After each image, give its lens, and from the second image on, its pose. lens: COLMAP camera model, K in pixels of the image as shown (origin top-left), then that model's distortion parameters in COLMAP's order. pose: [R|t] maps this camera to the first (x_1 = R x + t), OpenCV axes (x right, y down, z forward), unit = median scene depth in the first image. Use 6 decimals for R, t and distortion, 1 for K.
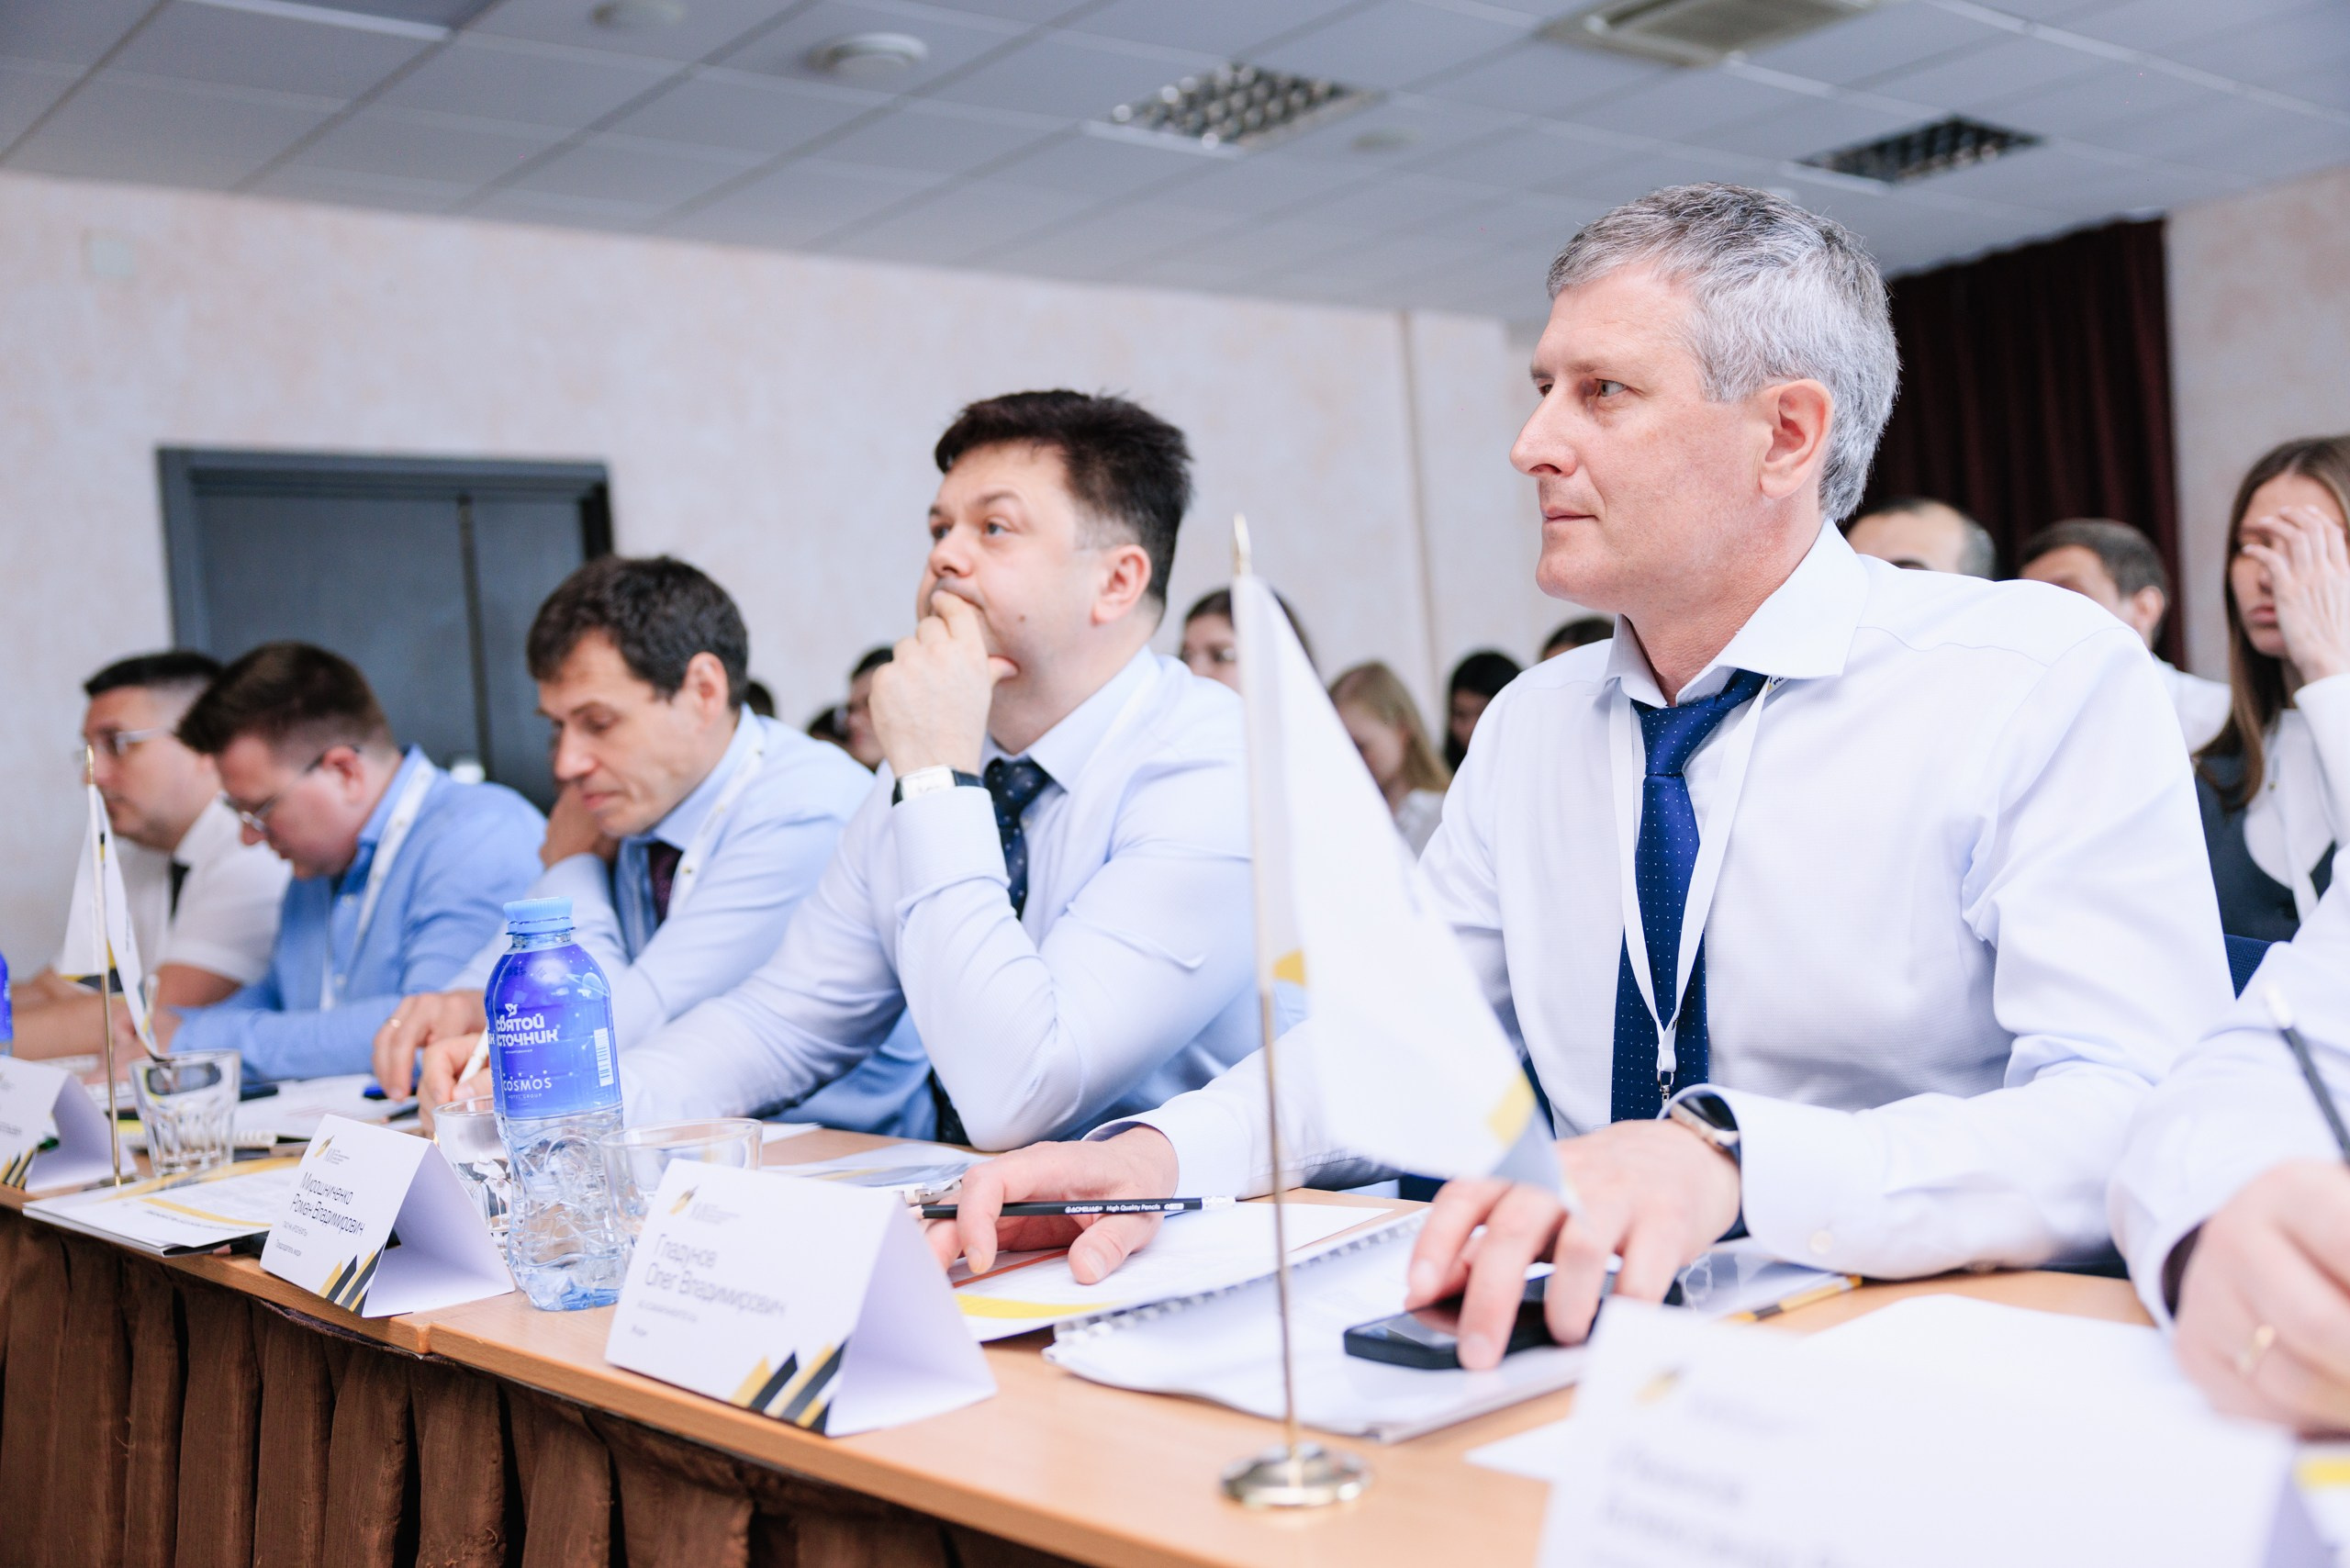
lens RADIAL K [[2341.7, 0, 1175.0], [0, 2341.7, 784.0], [0, 0, 1]] dist [-0.058033, 0.110985]
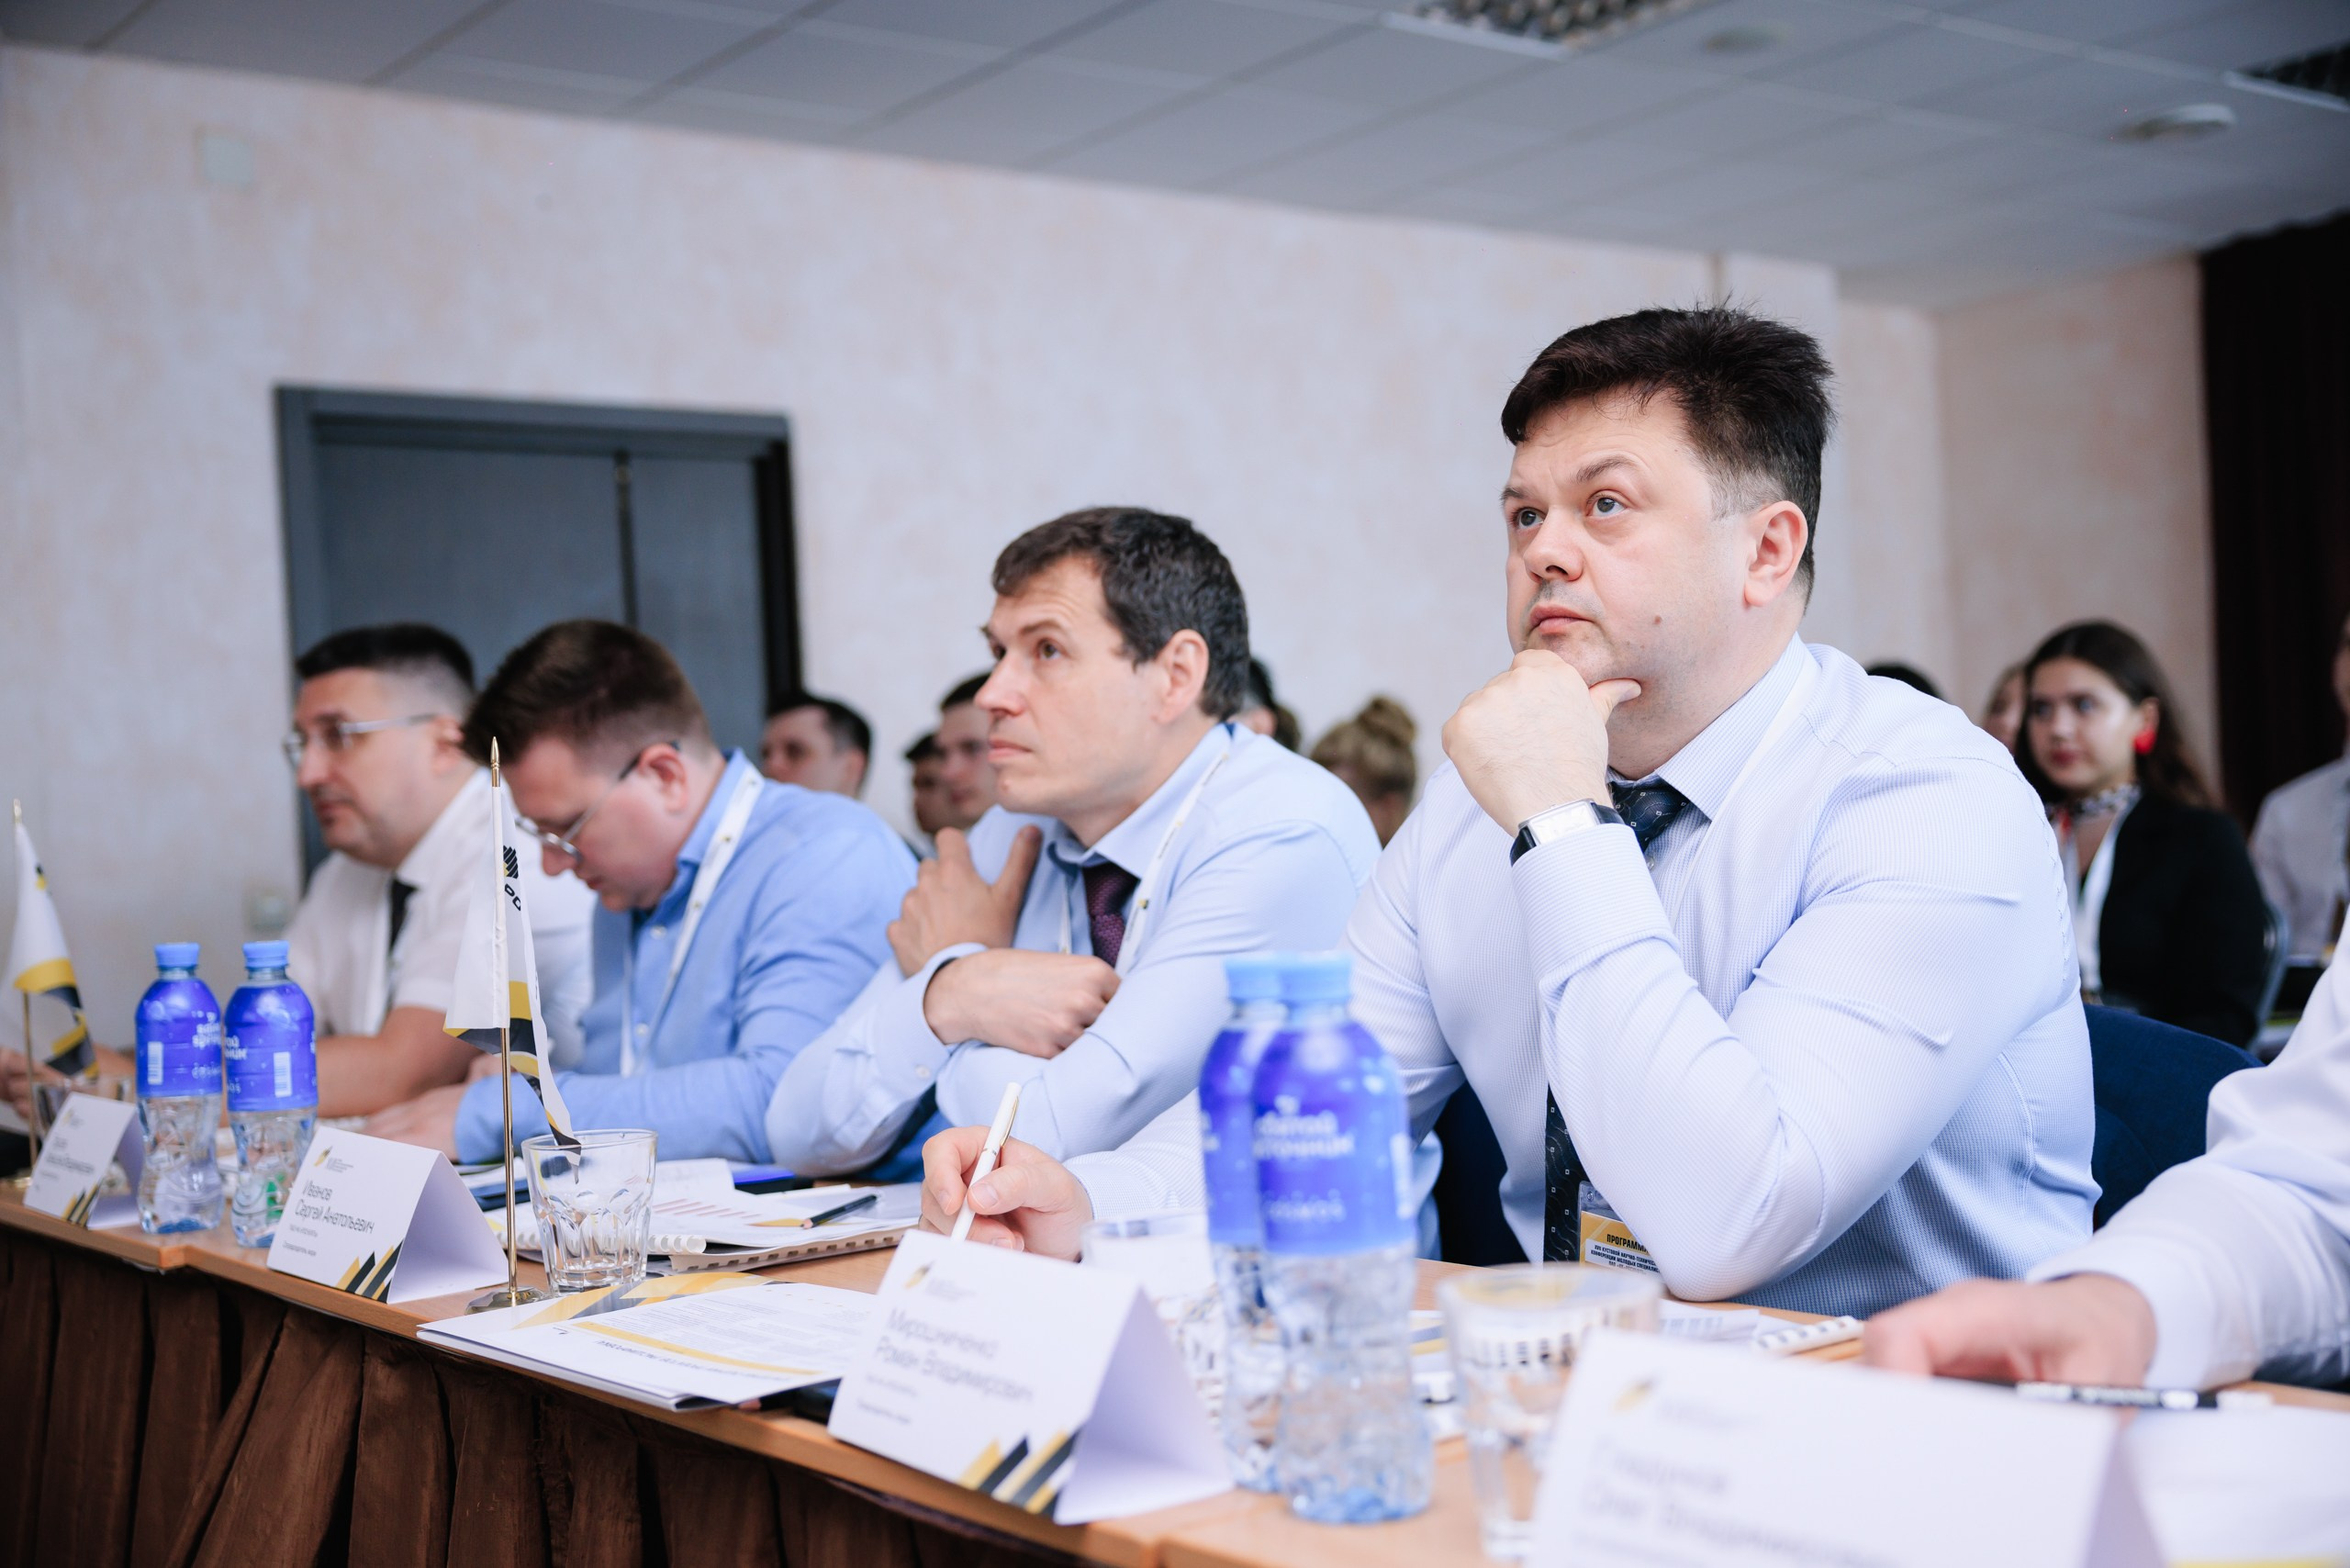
lens RADIAL K [[2676.3, 0, 1175.1], [0, 2676.3, 831.5], [0, 0, 1]] dist [0.011512, -0.006967]
pose [[0.998861, 0.022645, -0.041992, -0.141951], [-0.022282, 0.999710, 0.009101, 0.002046], [0.042186, -0.008155, 0.999076, 0.082734]]
